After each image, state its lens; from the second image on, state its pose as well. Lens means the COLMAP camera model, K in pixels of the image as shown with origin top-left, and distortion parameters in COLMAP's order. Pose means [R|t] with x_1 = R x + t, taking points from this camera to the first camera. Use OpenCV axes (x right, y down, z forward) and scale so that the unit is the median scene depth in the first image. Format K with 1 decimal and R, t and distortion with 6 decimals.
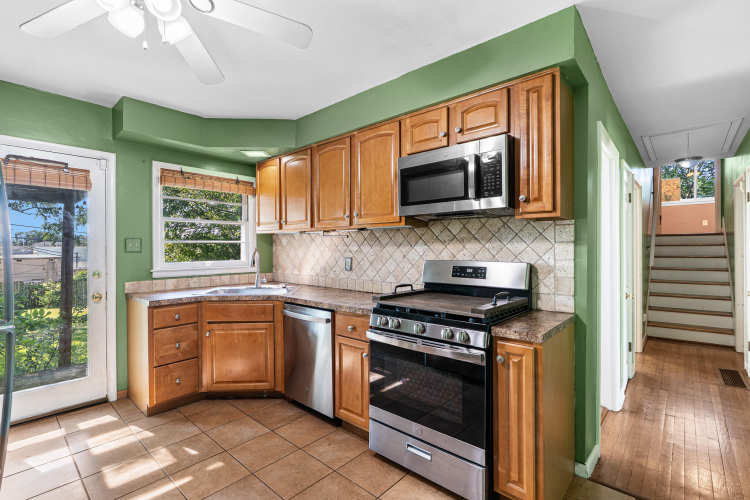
lens RADIAL K [[342.8, 0, 372.6], [0, 342.8, 249.8], [0, 0, 1]] dist [0.003558, 0.001998]
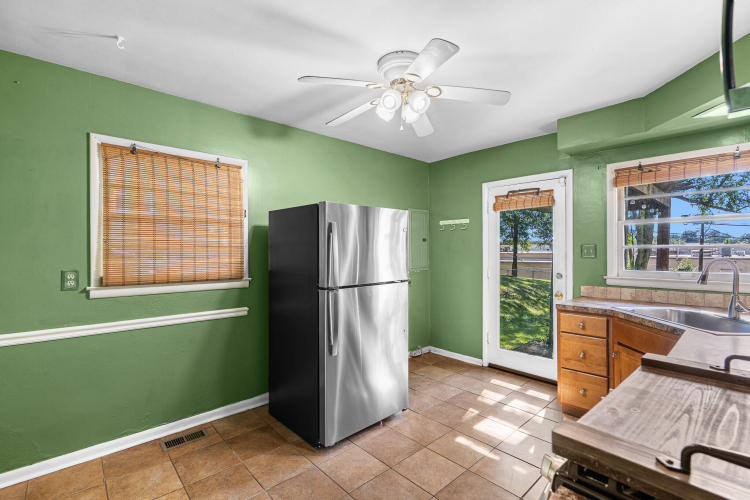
lens RADIAL K [[342.8, 0, 372.9], [0, 342.8, 248.1], [0, 0, 1]] dist [0.003558, 0.001998]
pose [[-0.091823, -0.001351, -0.995774, 0.407986], [-0.001127, 0.999999, -0.001253, -0.020515], [0.995775, 0.001007, -0.091824, 0.446832]]
